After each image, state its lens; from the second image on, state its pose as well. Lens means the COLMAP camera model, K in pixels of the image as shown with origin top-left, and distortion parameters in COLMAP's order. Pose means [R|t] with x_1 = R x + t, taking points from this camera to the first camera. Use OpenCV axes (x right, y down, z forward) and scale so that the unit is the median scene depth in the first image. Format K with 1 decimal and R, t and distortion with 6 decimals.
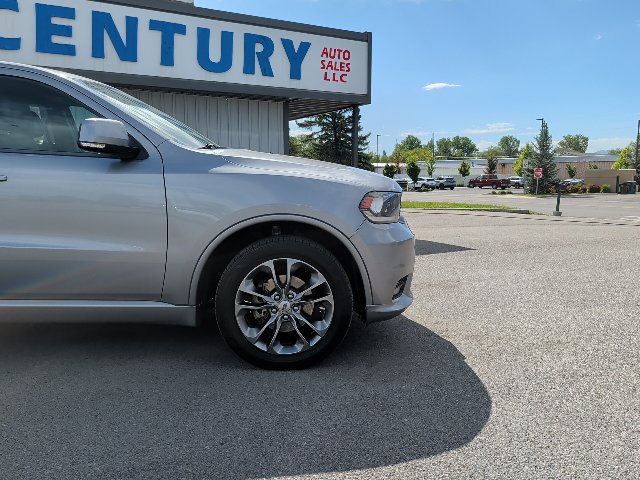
lens RADIAL K [[541.3, 0, 323.6], [0, 541.3, 238.3], [0, 0, 1]] dist [0.009983, -0.001560]
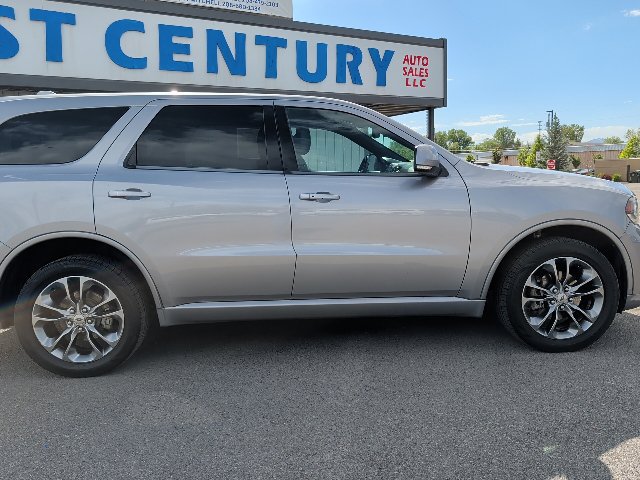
lens RADIAL K [[541.3, 0, 323.6], [0, 541.3, 238.3], [0, 0, 1]] dist [0.009983, -0.001560]
pose [[0.999503, -0.030915, 0.006103, -0.186340], [0.030881, 0.999507, 0.005704, -0.008267], [-0.006276, -0.005512, 0.999965, -0.053736]]
